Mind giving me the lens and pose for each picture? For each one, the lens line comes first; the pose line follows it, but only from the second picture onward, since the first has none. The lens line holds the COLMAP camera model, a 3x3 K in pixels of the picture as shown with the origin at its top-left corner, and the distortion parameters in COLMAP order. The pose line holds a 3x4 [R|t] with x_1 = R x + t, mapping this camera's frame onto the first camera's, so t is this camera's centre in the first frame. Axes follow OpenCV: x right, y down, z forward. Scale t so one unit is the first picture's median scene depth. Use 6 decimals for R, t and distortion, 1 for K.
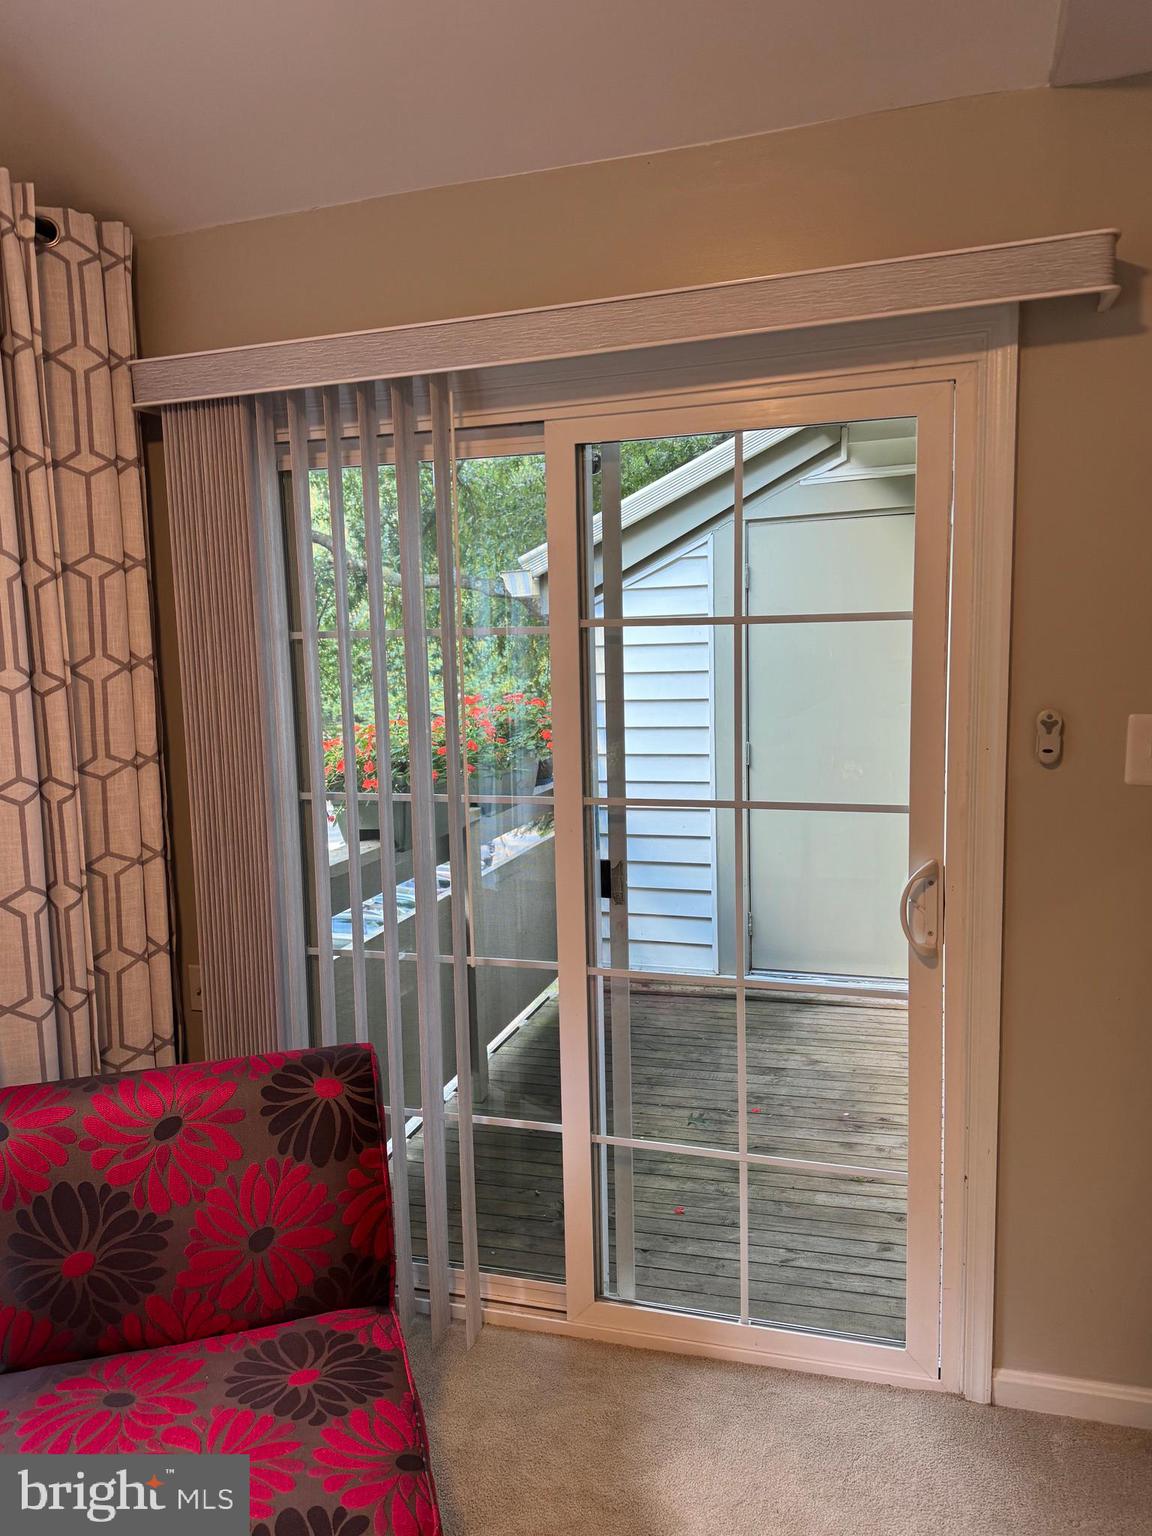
lens RADIAL K [[1131.5, 0, 573.7], [0, 1131.5, 778.2], [0, 0, 1]] dist [0.061296, -0.085117]
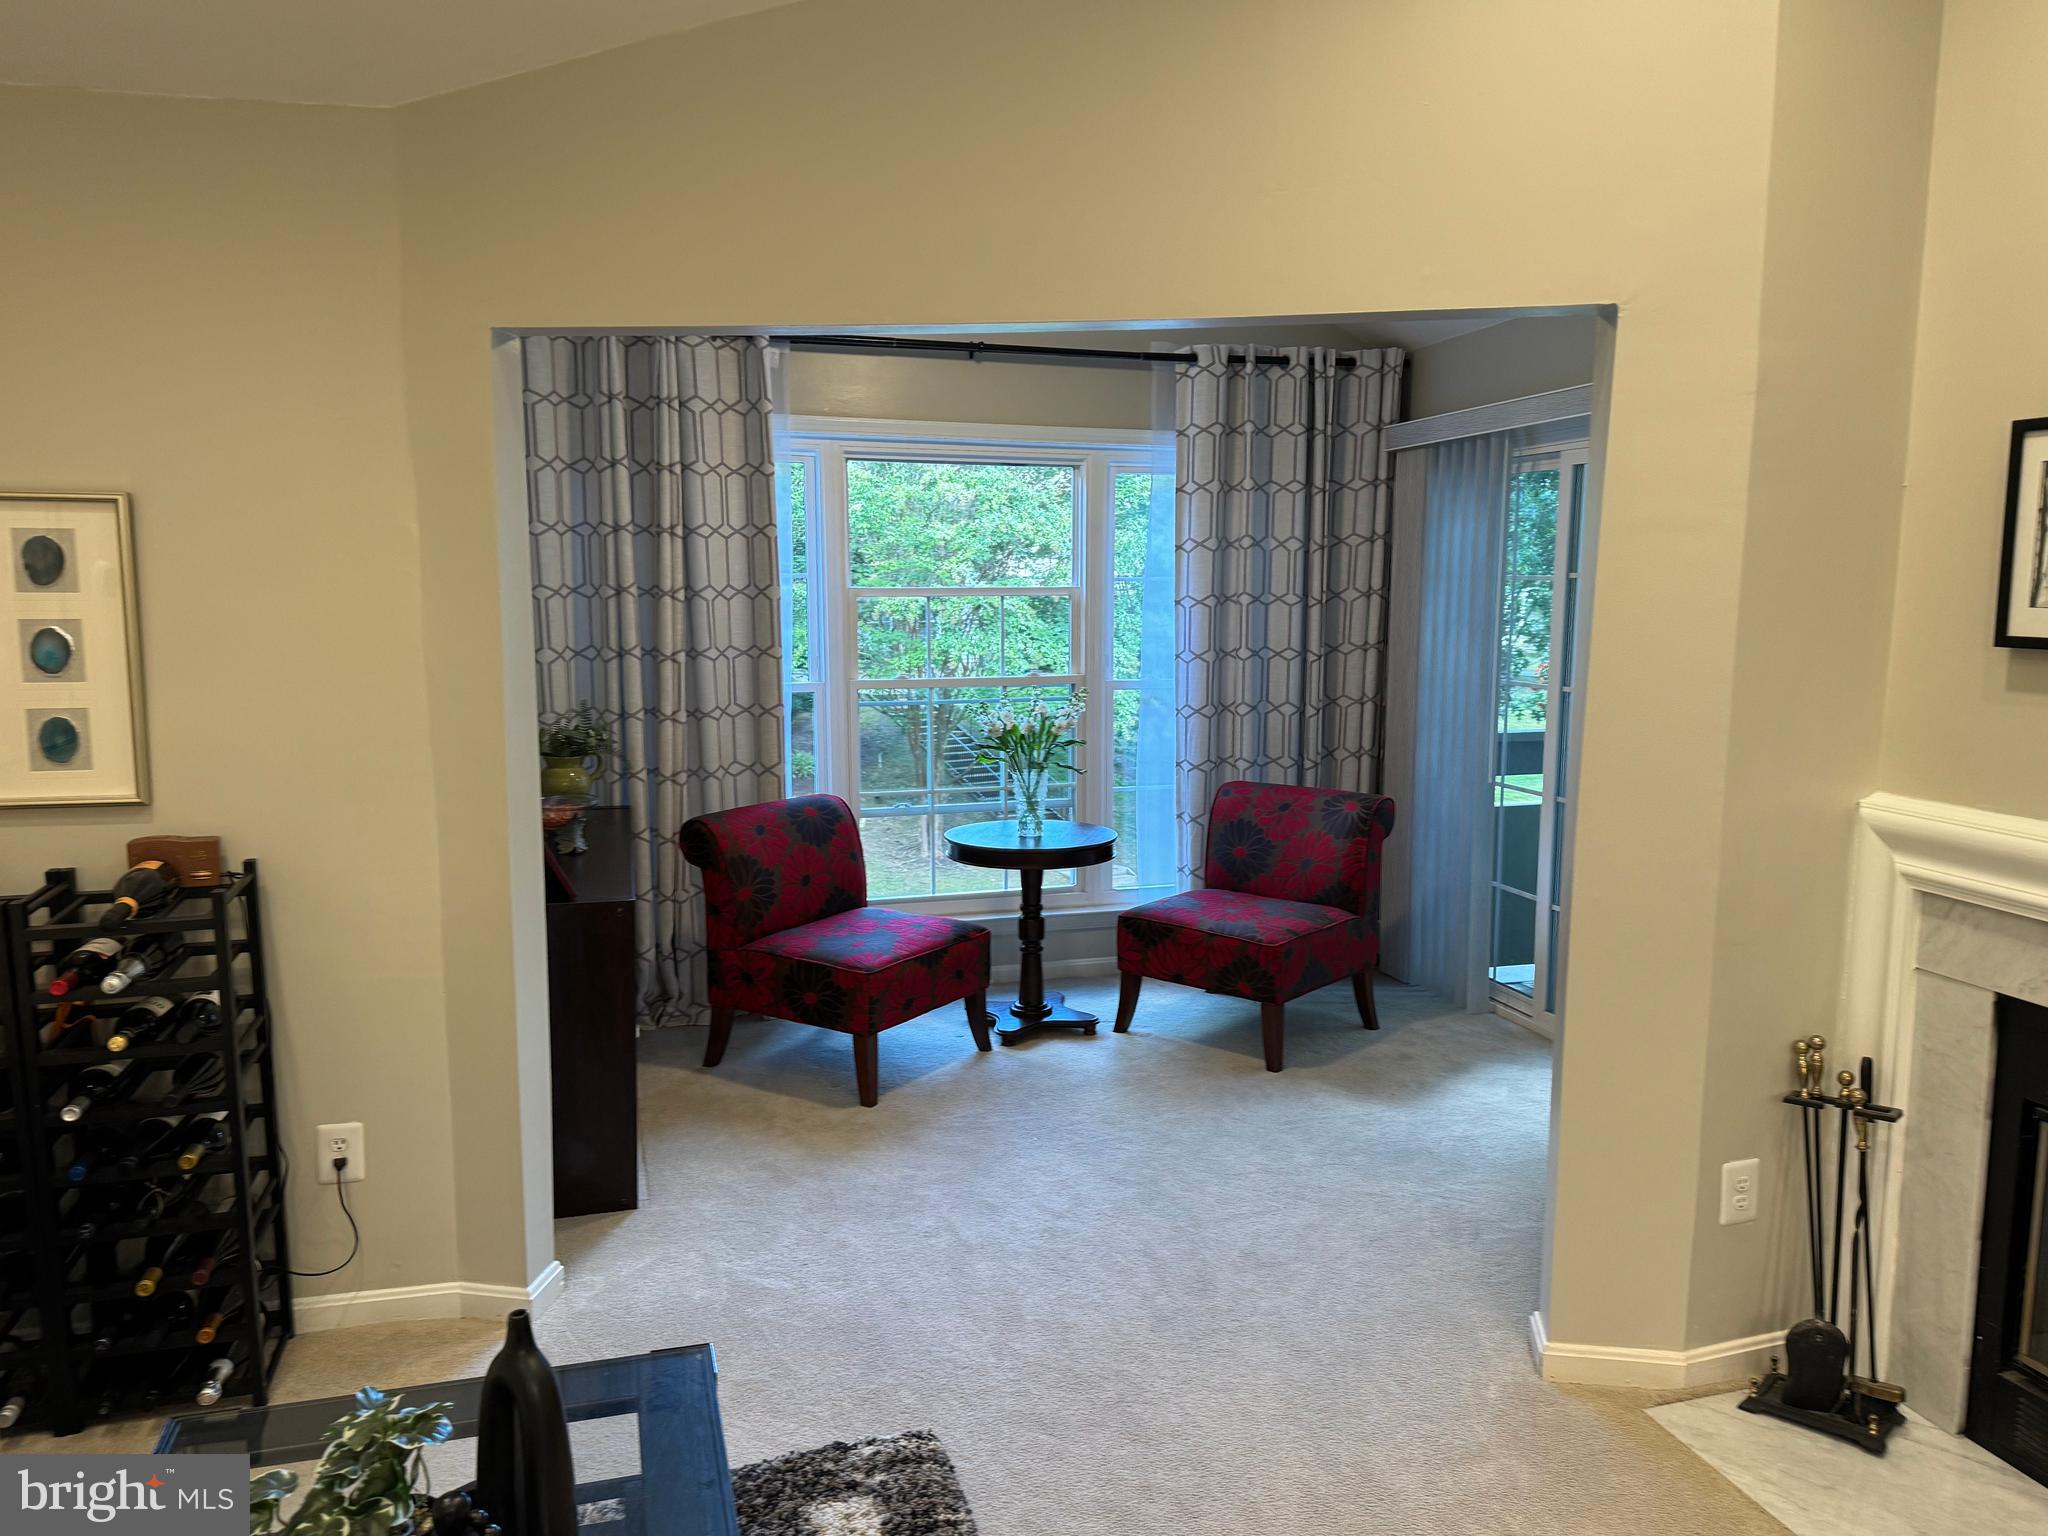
lens RADIAL K [[1484.5, 0, 1030.5], [0, 1484.5, 775.3], [0, 0, 1]] dist [0.168490, -0.315587]
pose [[0.551023, 0.137455, -0.823092, 1.377920], [-0.113821, 0.989503, 0.089047, 0.037817], [0.826691, 0.044618, 0.560884, -0.806803]]
